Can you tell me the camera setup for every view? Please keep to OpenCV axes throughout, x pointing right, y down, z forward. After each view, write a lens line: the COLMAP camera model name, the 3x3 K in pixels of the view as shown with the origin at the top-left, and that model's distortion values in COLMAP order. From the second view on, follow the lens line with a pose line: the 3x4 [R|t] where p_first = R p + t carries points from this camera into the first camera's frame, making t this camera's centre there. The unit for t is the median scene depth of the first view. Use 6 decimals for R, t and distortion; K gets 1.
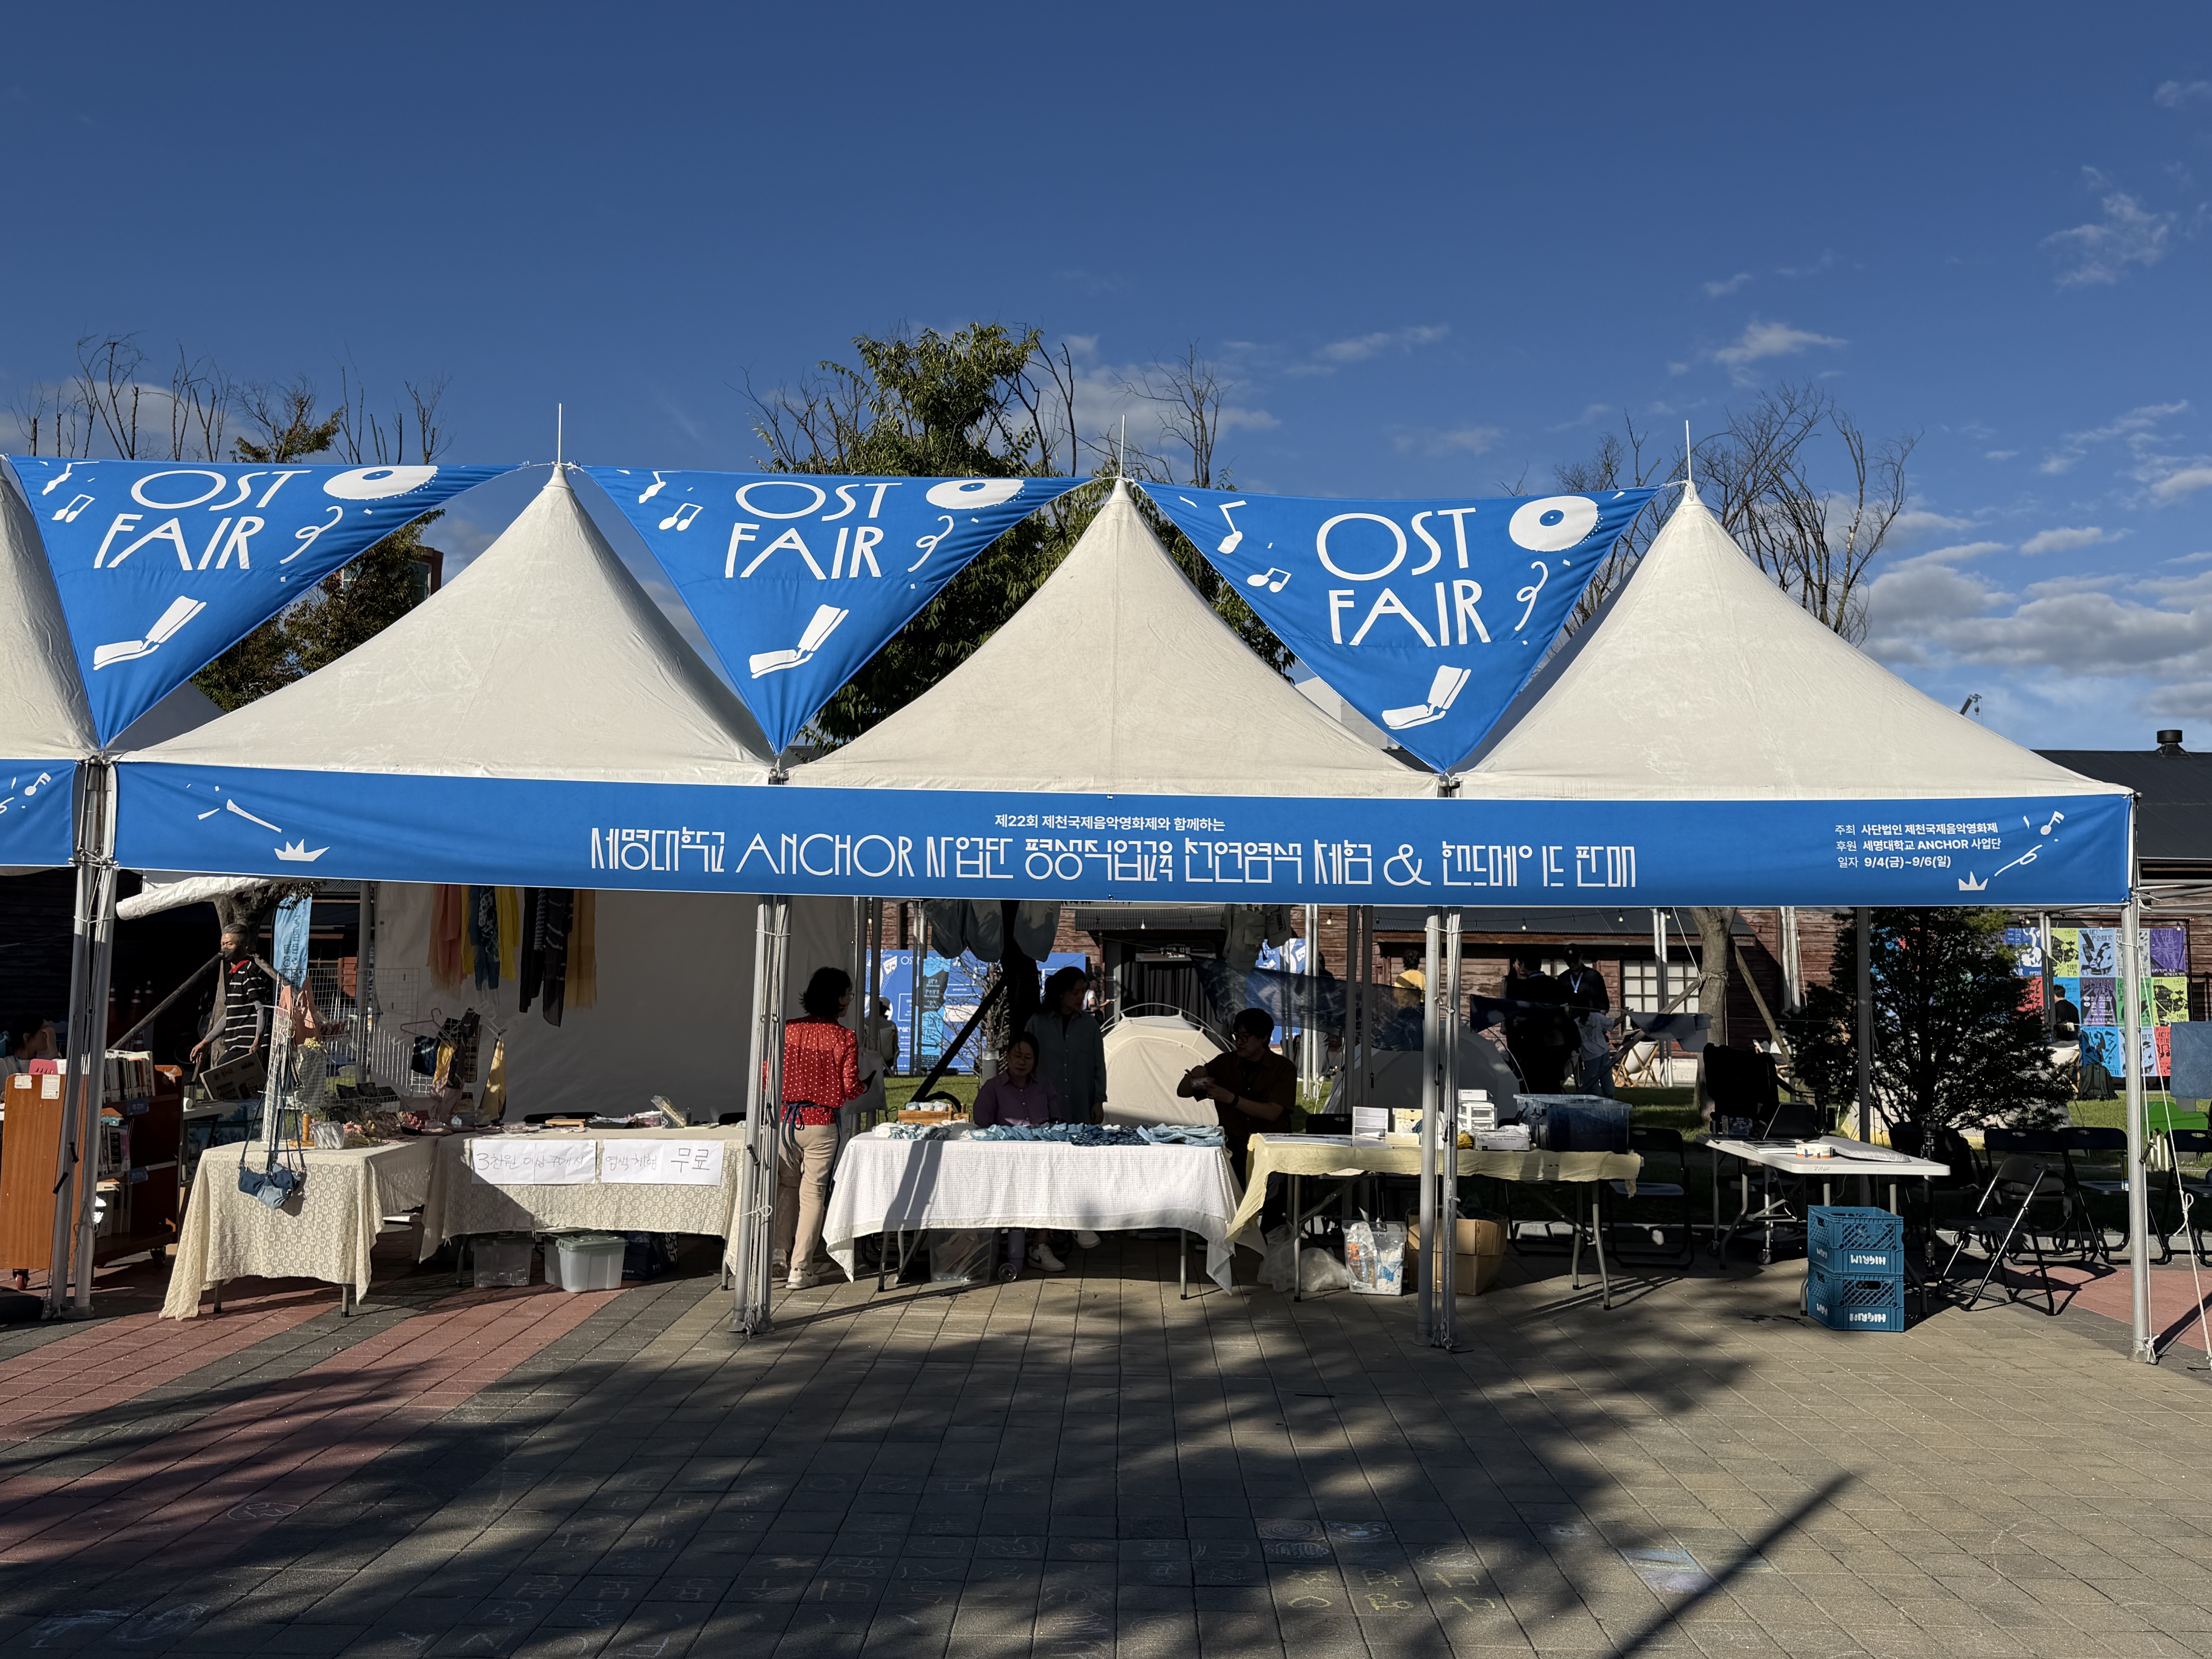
lens RADIAL K [[1778.7, 0, 1101.8], [0, 1778.7, 826.1], [0, 0, 1]] dist [0.009911, -0.000458]
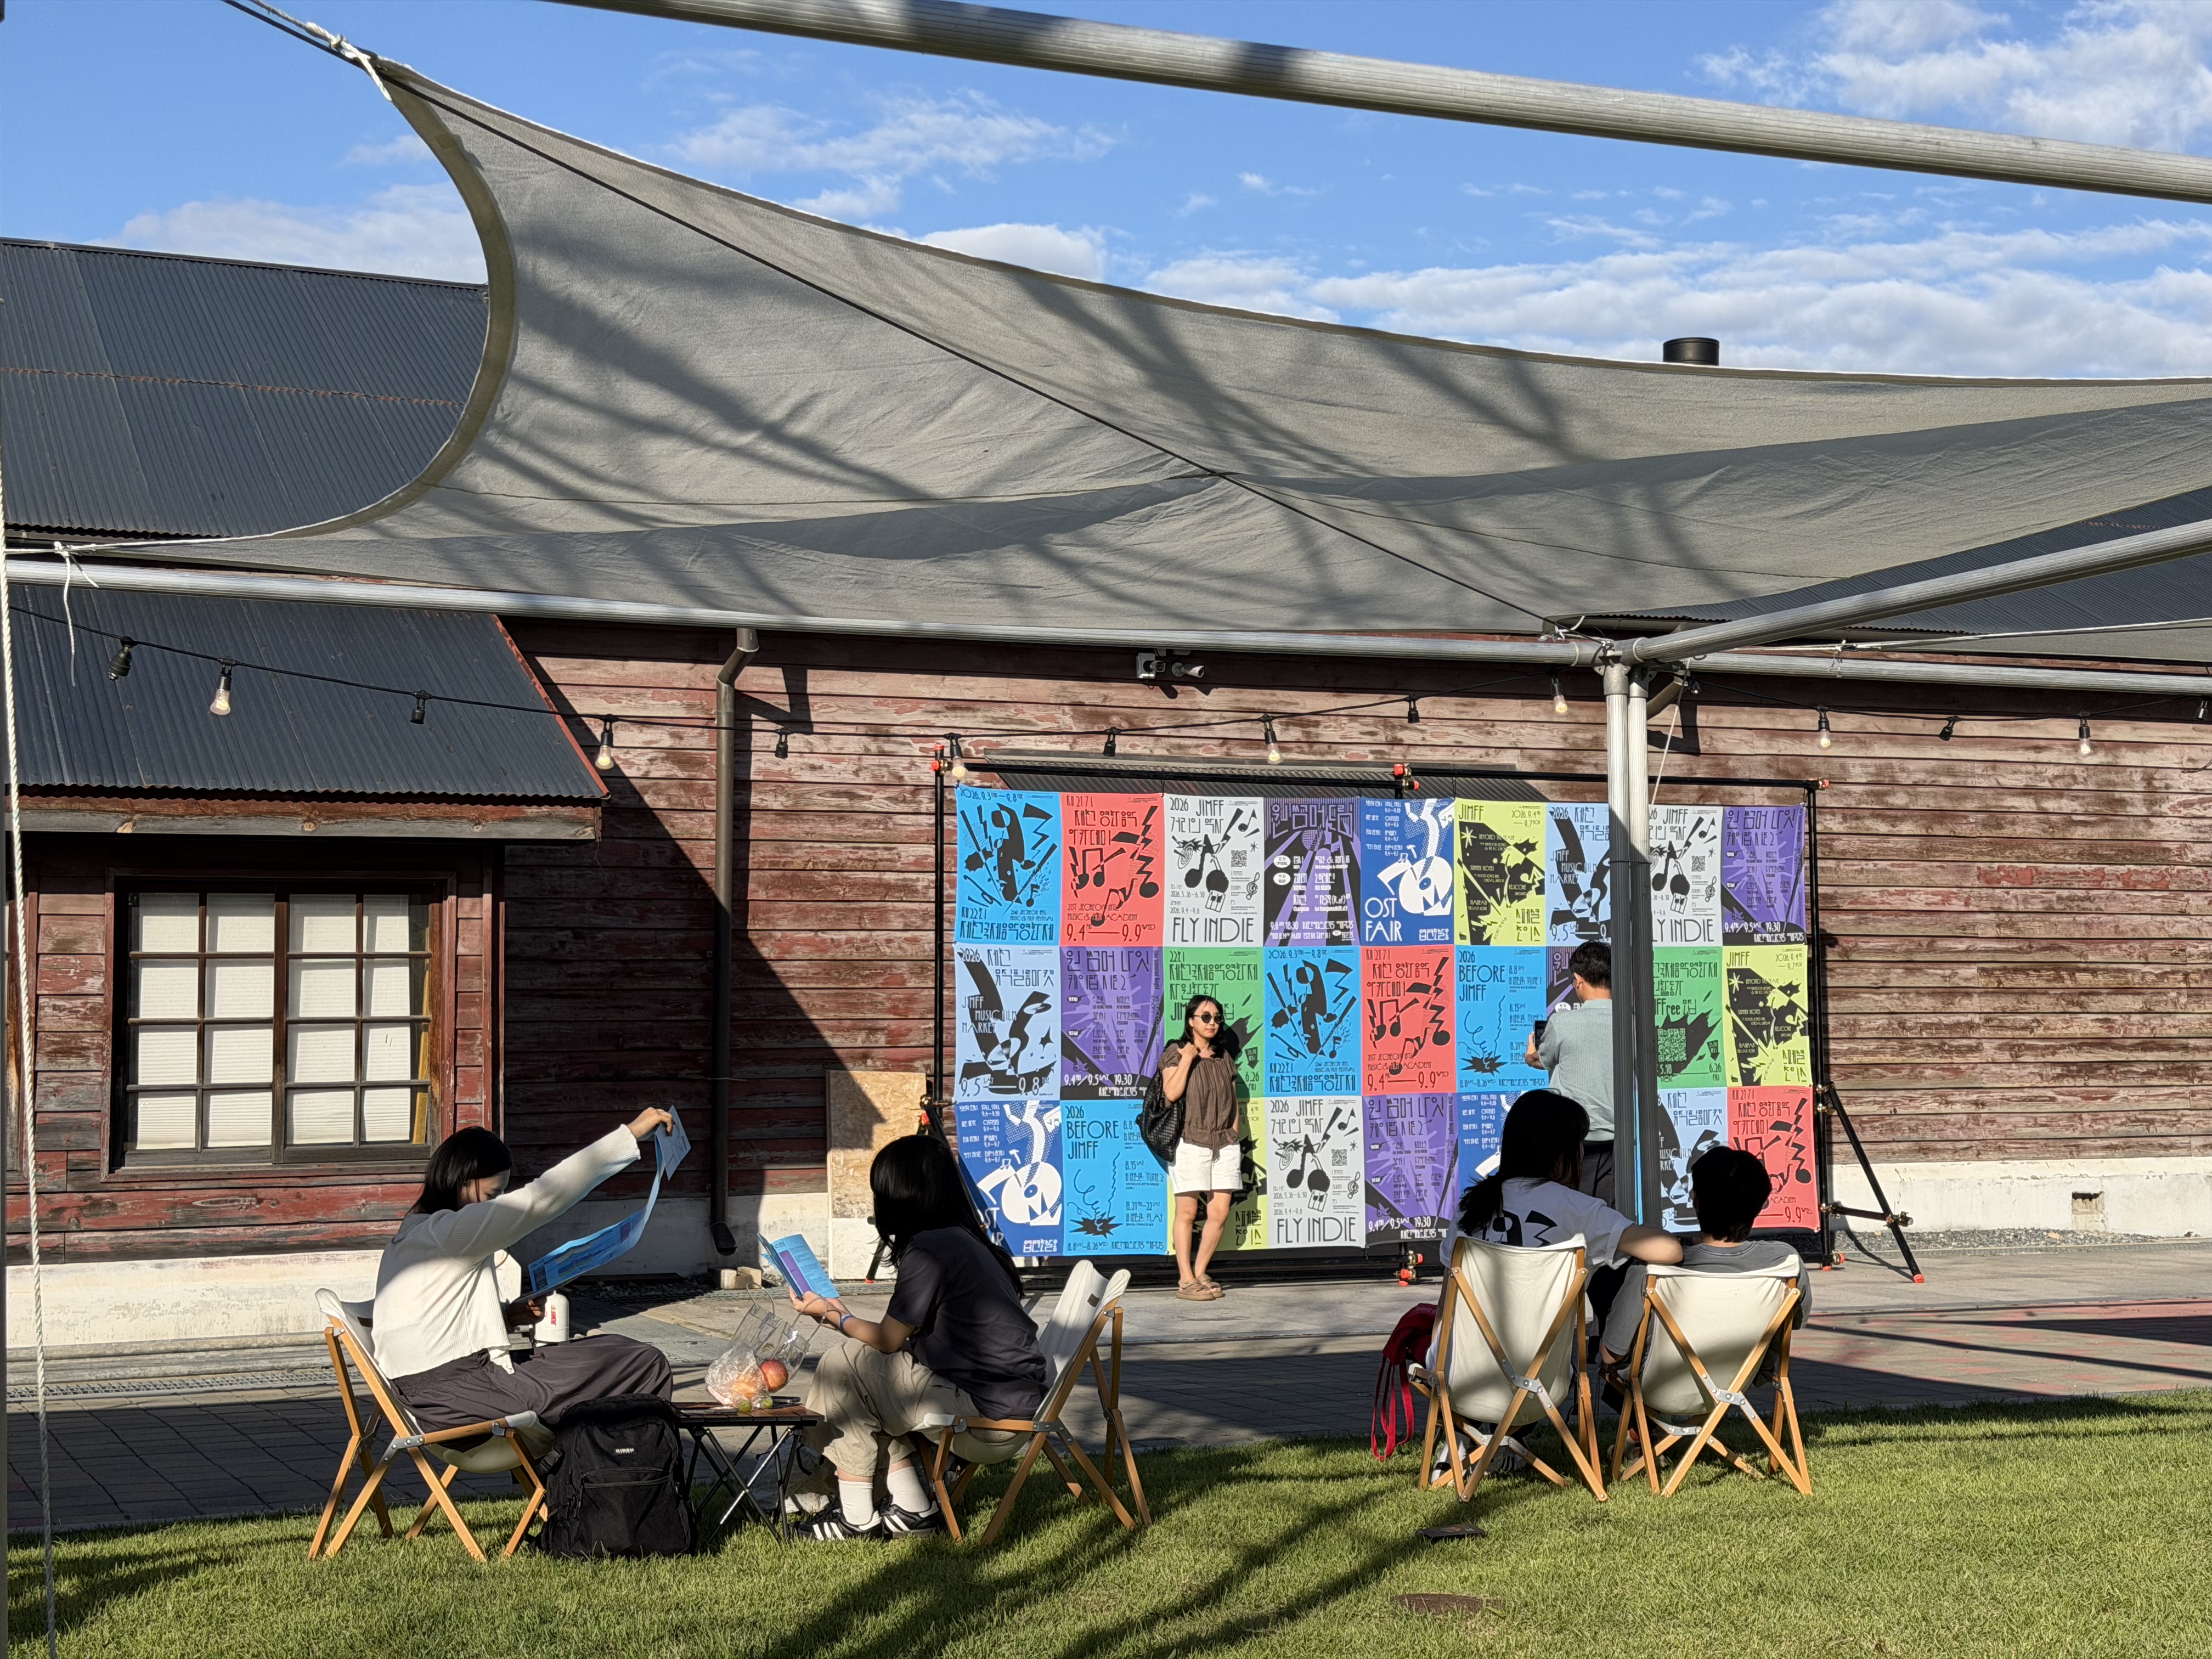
lens RADIAL K [[3097.1, 0, 1106.0], [0, 3097.1, 828.1], [0, 0, 1]] dist [0.023261, 0.000000]
pose [[0.906894, 0.011579, 0.421201, 0.221402], [-0.031953, 0.998634, 0.041345, 0.040266], [-0.420147, -0.050954, 0.906025, 0.498748]]
